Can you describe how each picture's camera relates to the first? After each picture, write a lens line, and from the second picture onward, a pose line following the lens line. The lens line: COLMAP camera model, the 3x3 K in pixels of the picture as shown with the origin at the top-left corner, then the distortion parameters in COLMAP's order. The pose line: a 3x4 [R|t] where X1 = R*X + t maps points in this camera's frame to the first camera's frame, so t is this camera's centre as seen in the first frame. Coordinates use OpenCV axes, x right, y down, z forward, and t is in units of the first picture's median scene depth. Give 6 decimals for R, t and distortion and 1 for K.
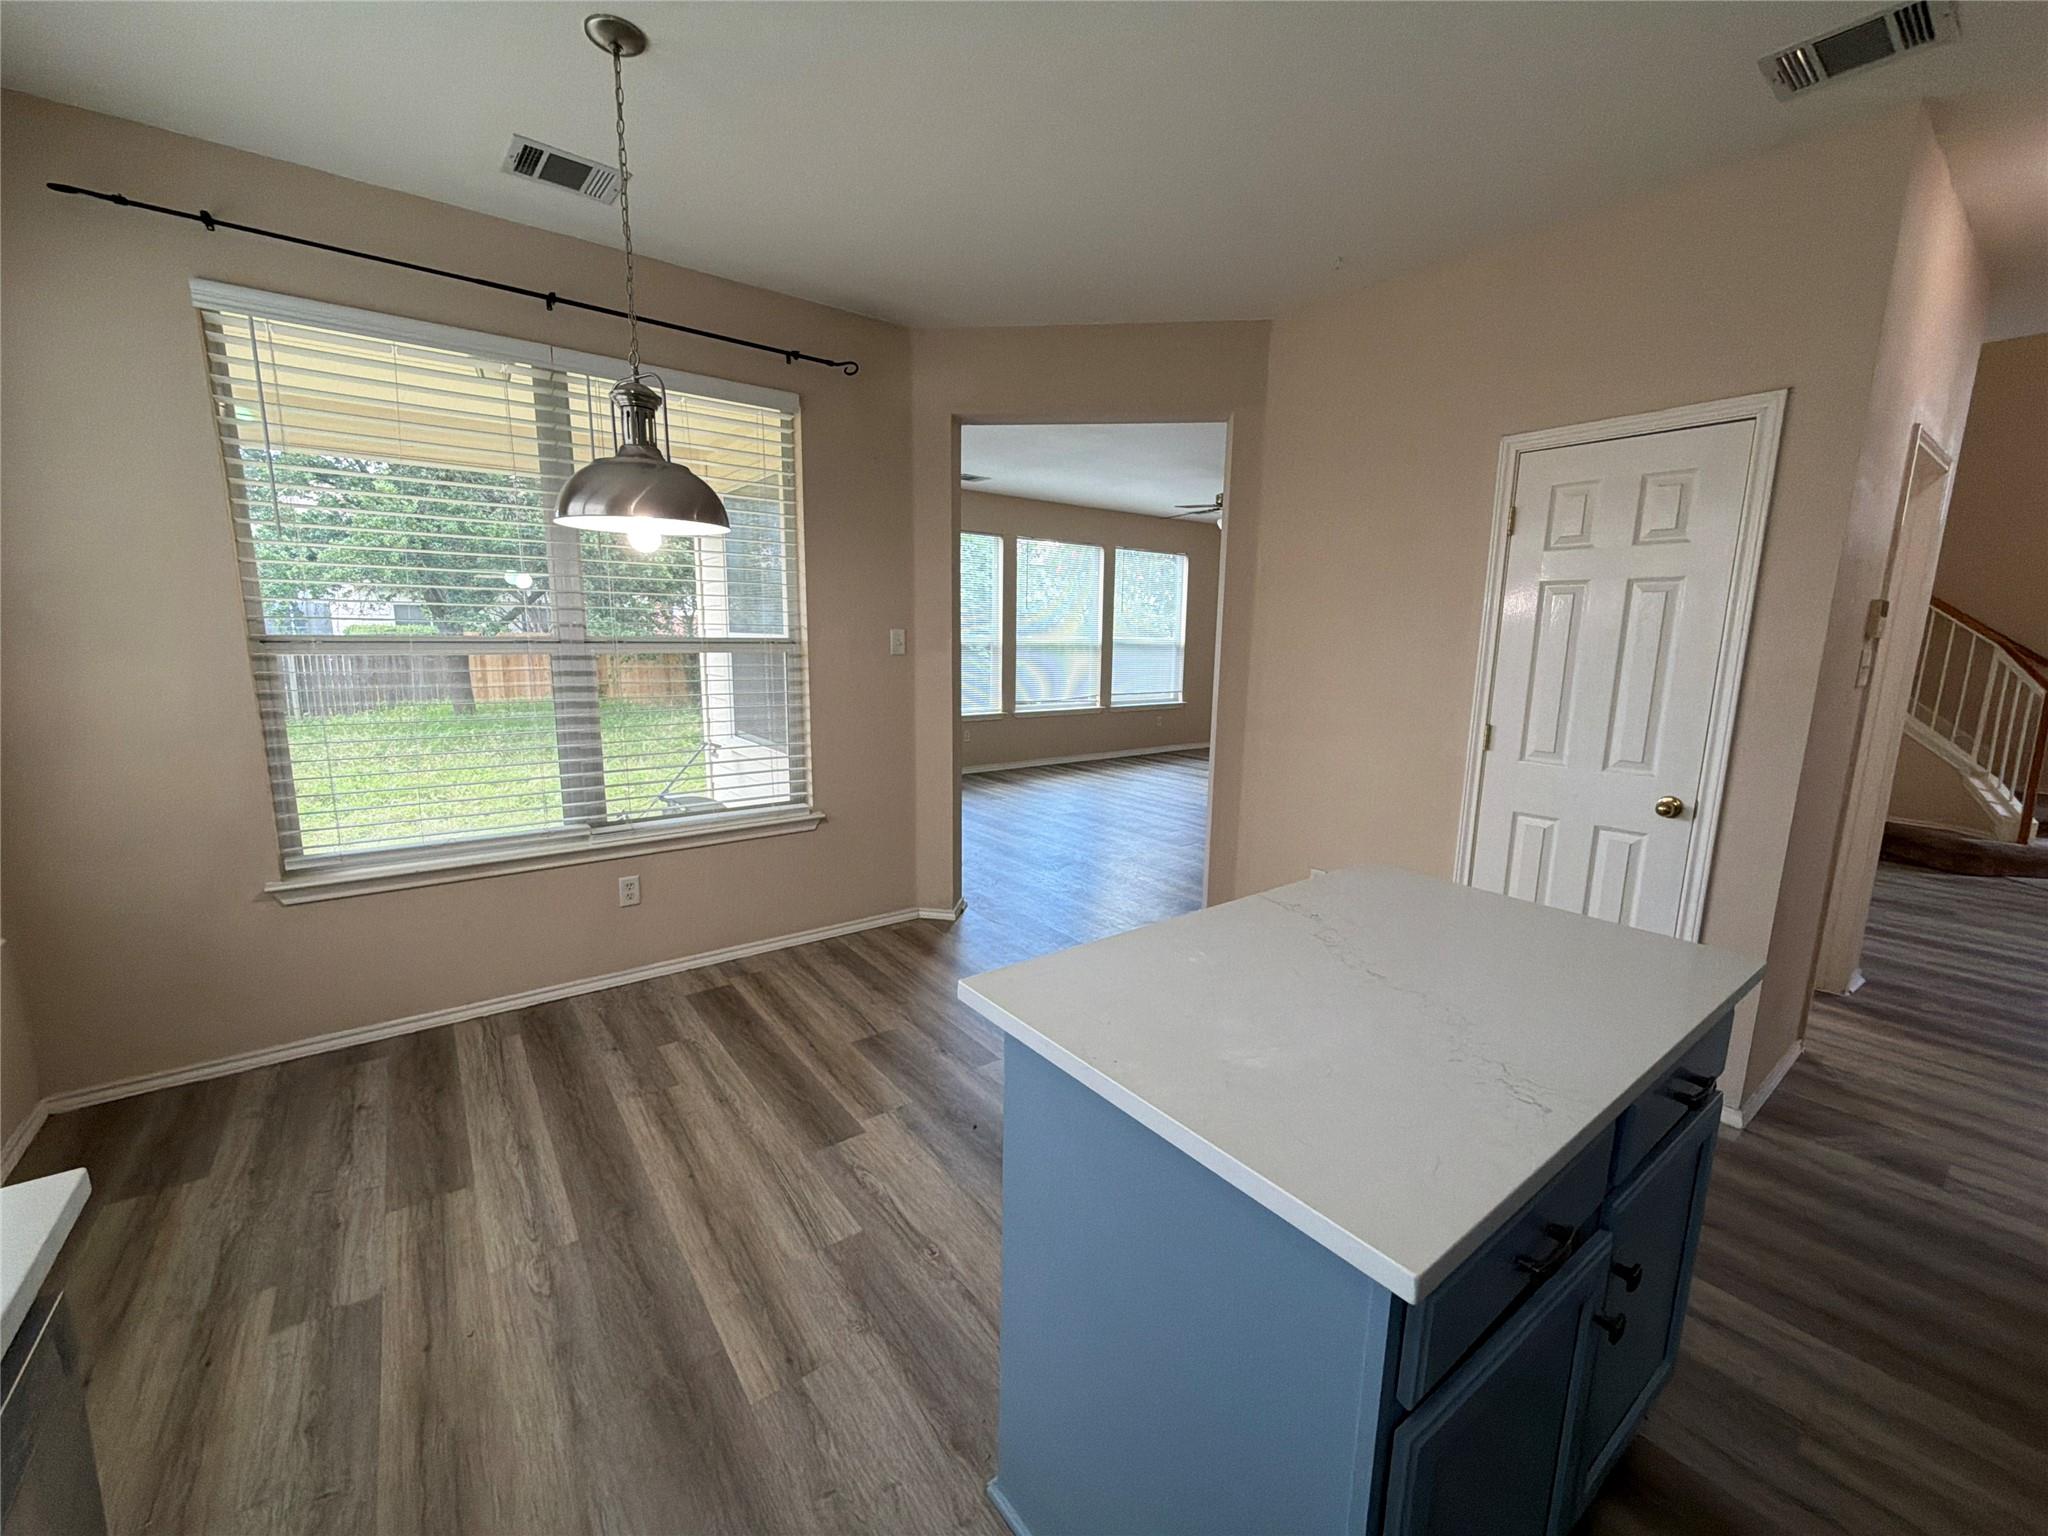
lens RADIAL K [[818.1, 0, 1030.6], [0, 818.1, 764.4], [0, 0, 1]] dist [-0.000726, 0.000054]
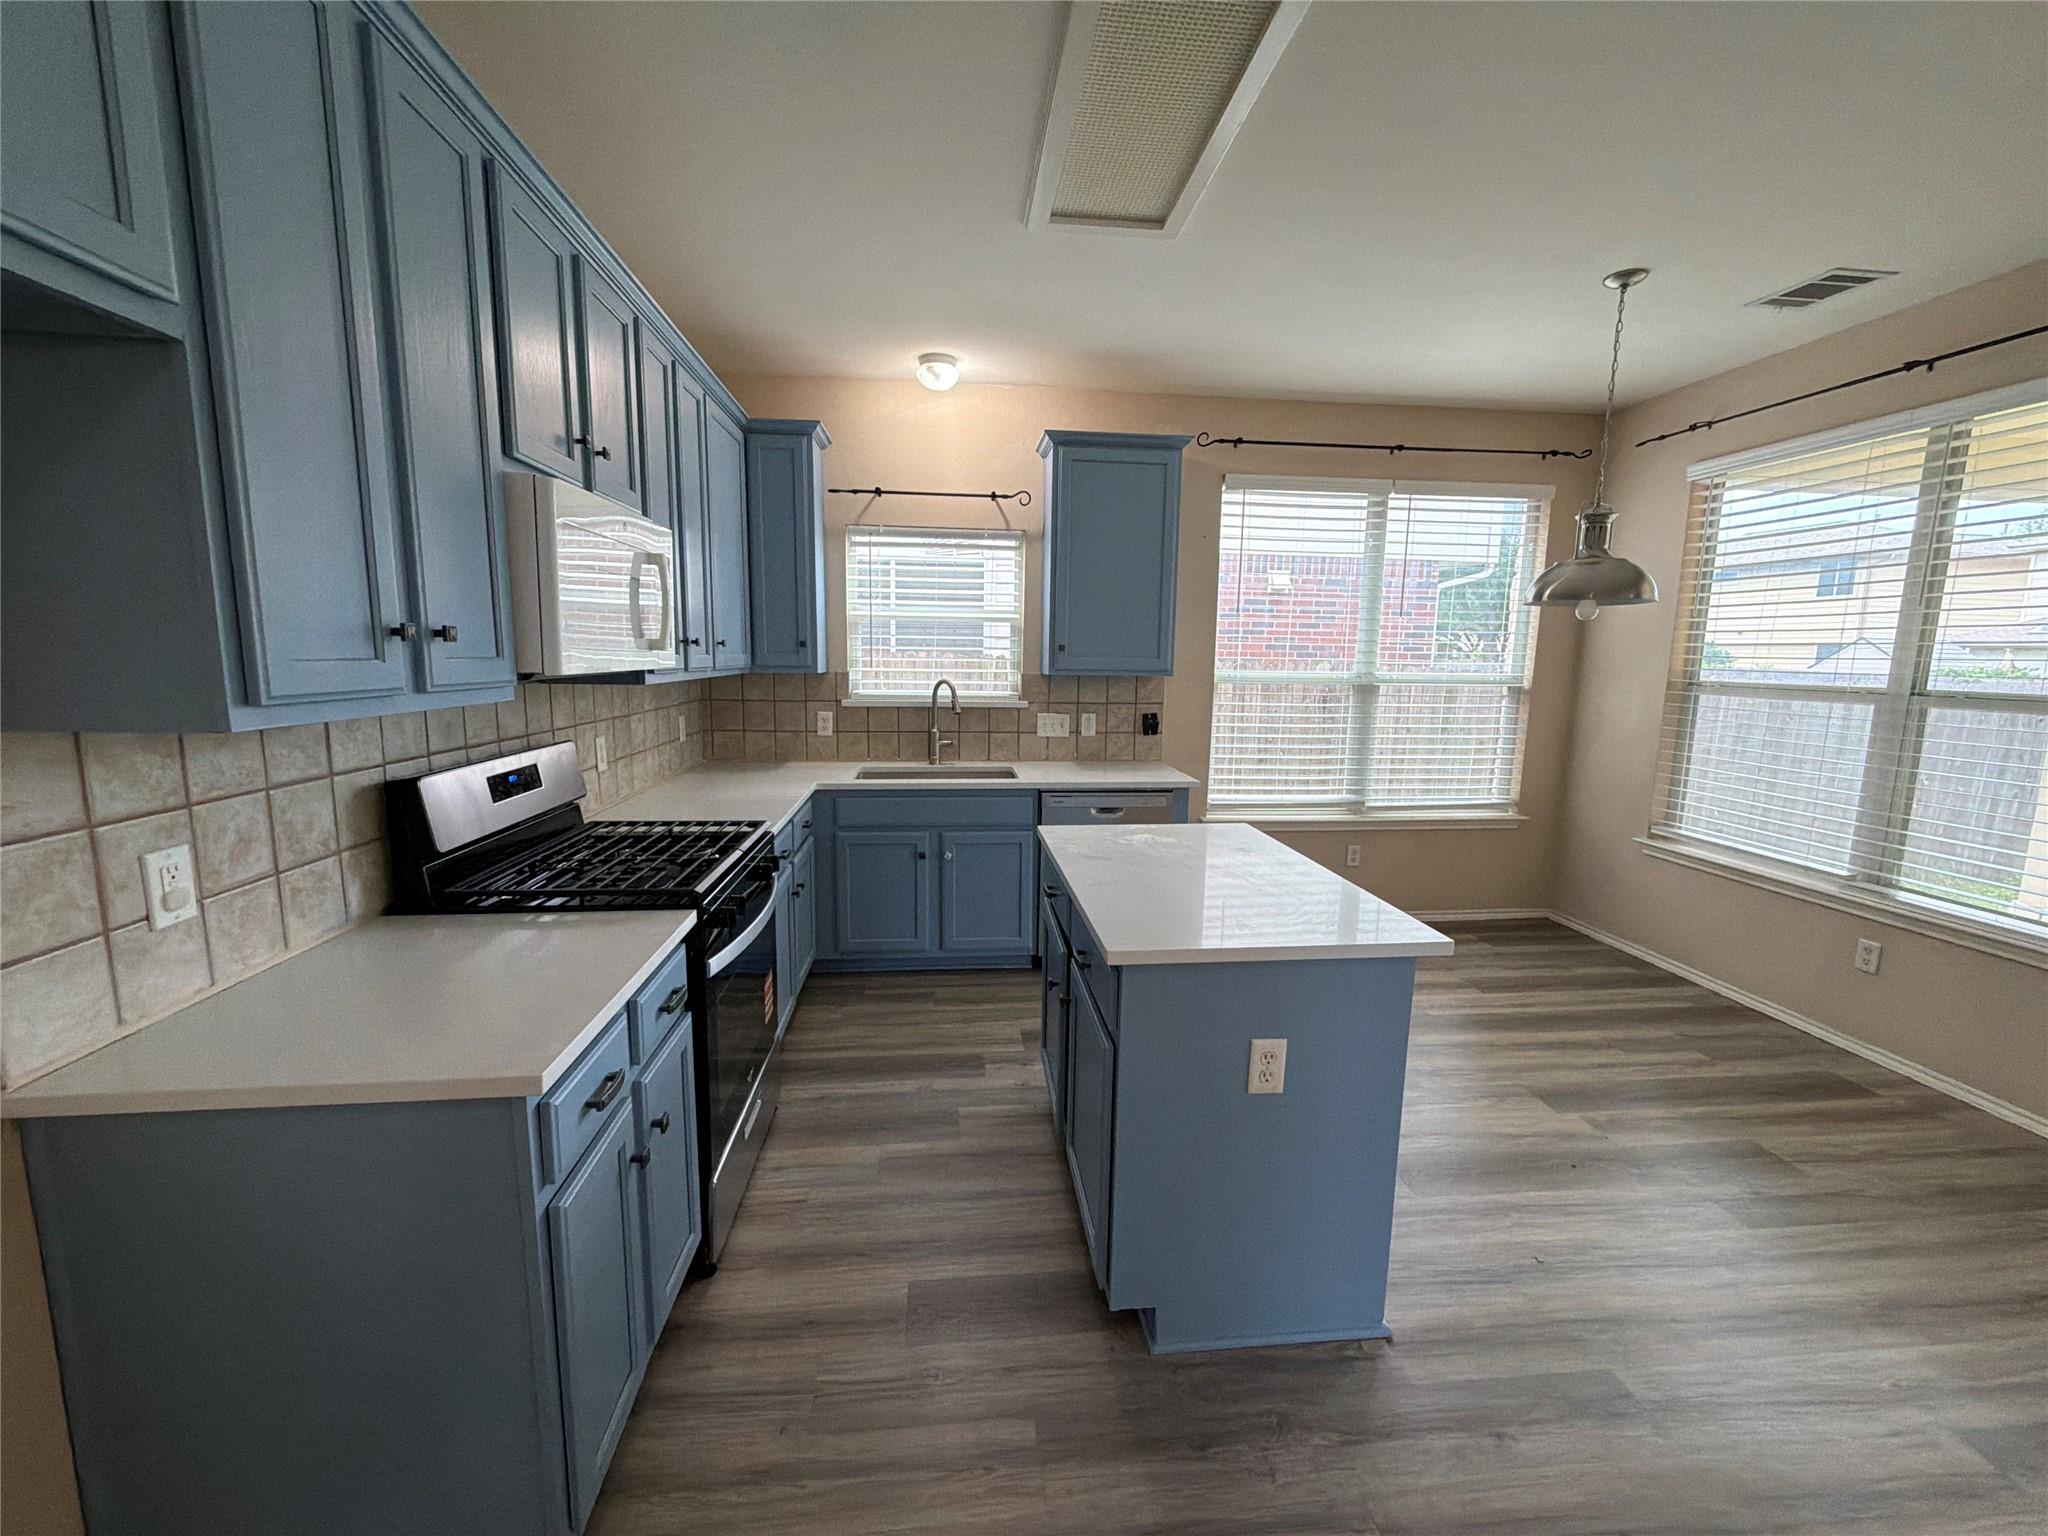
lens RADIAL K [[818.1, 0, 1025.6], [0, 818.1, 768.8], [0, 0, 1]] dist [-0.000726, 0.000054]
pose [[-0.521822, 0.102385, -0.846888, 0.995595], [-0.157014, 0.964282, 0.213324, -0.129510], [0.838480, 0.244290, -0.487107, 0.731084]]
